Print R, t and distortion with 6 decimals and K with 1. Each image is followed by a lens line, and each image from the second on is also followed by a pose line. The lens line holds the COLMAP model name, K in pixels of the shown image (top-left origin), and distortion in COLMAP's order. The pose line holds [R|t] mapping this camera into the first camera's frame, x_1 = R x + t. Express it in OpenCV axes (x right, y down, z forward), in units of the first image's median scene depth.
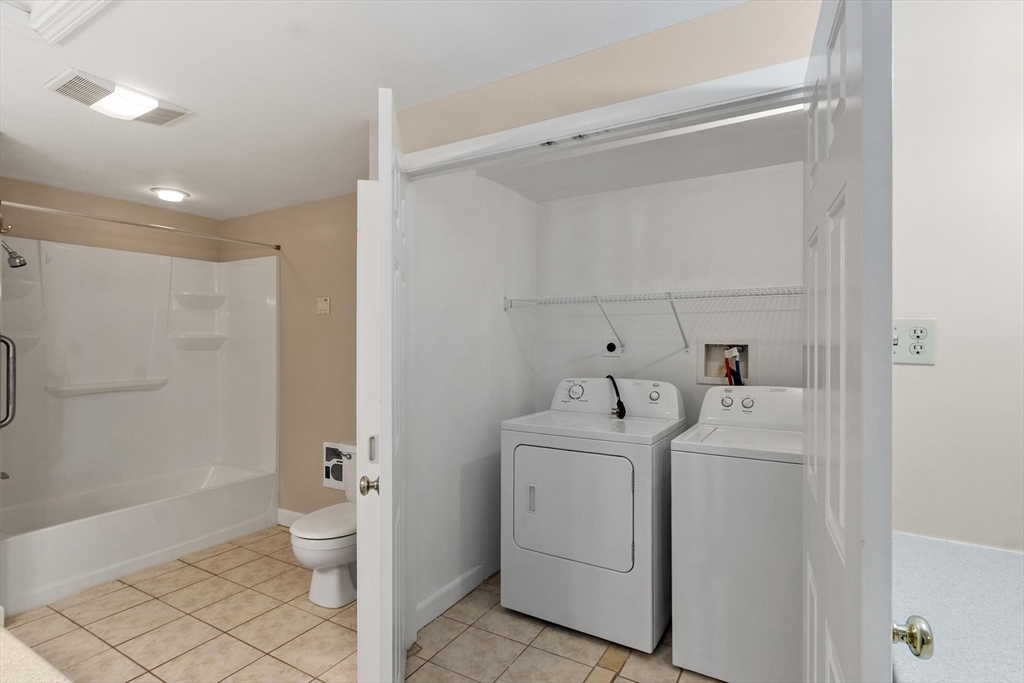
lens RADIAL K [[497.6, 0, 516.2], [0, 497.6, 331.7], [0, 0, 1]] dist [-0.001300, -0.000551]
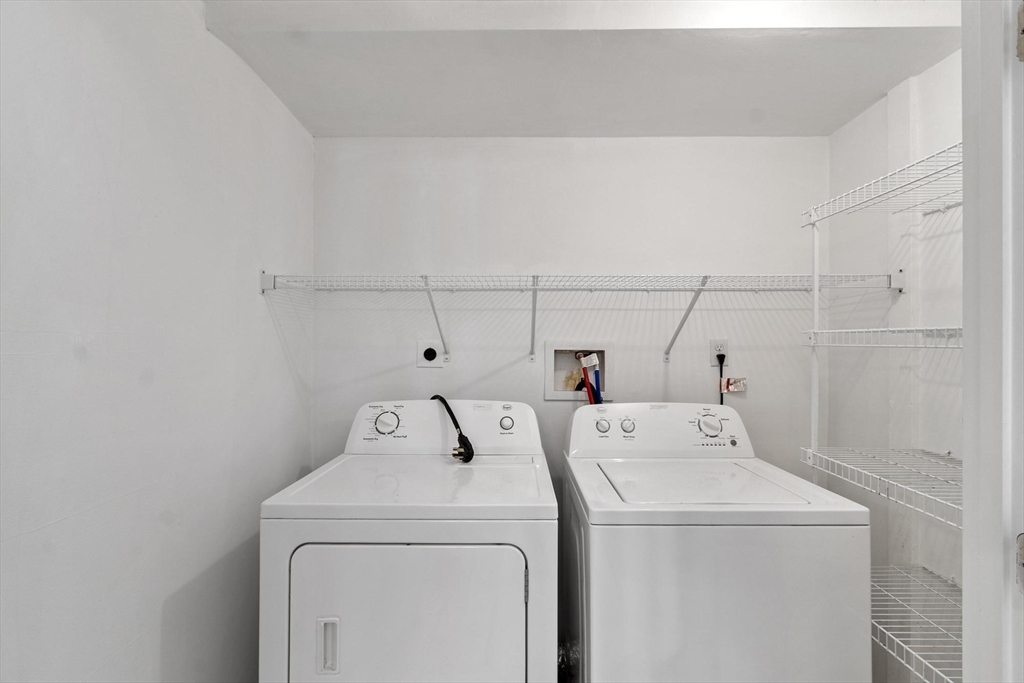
lens RADIAL K [[447.4, 0, 512.0], [0, 447.4, 341.5], [0, 0, 1]] dist [-0.000068, -0.000077]
pose [[0.866800, 0.006257, 0.498617, -0.034231], [-0.009766, 0.999942, 0.004431, 0.010358], [-0.498561, -0.008710, 0.866811, 0.448063]]
